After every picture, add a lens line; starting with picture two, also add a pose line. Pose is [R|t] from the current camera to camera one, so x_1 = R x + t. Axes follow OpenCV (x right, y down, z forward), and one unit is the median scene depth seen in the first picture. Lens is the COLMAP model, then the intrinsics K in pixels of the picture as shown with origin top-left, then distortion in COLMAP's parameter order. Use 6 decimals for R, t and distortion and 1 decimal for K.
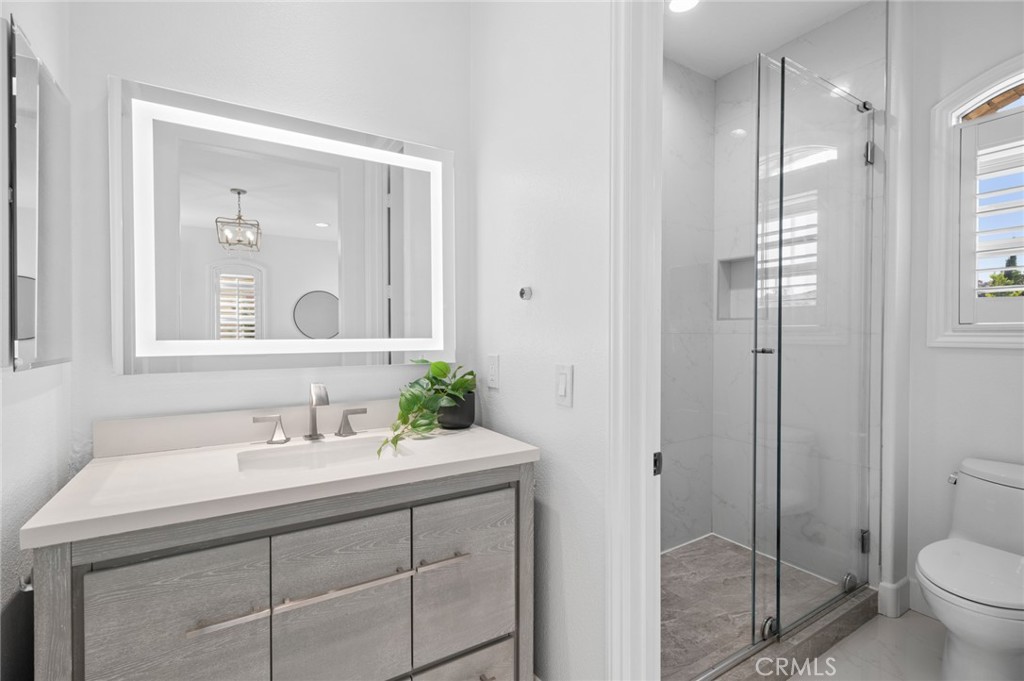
lens RADIAL K [[472.5, 0, 511.8], [0, 472.5, 340.5], [0, 0, 1]] dist [0.005042, -0.001230]
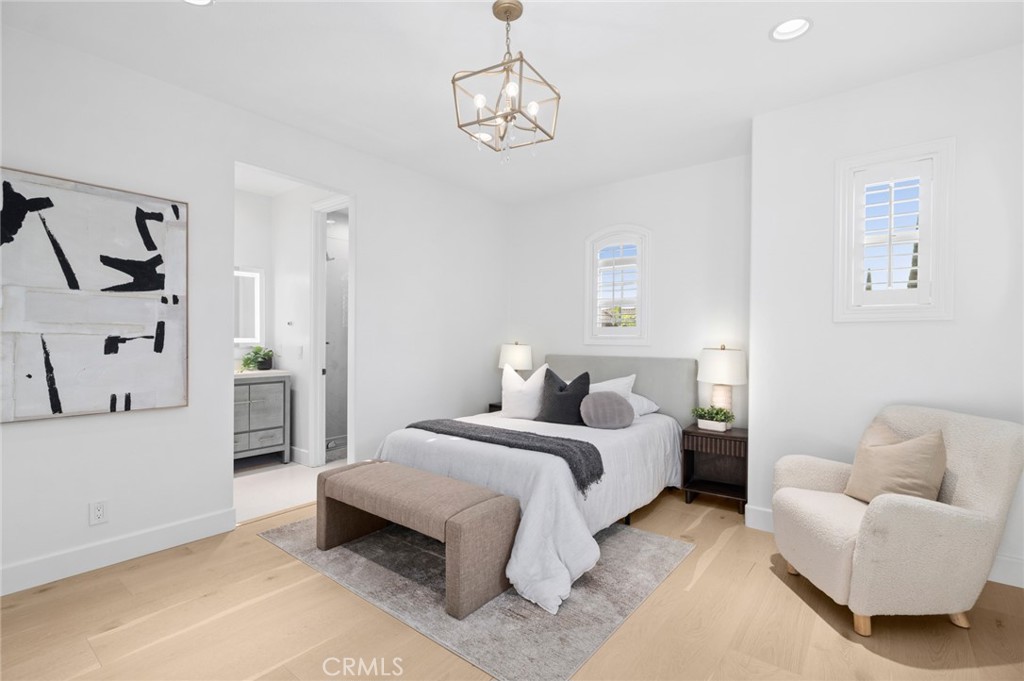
lens RADIAL K [[472.5, 0, 512.3], [0, 472.5, 337.8], [0, 0, 1]] dist [0.005042, -0.001230]
pose [[0.939592, 0.005009, 0.342260, 0.359811], [-0.002077, 0.999958, -0.008932, 0.019269], [-0.342290, 0.007681, 0.939563, -2.553729]]
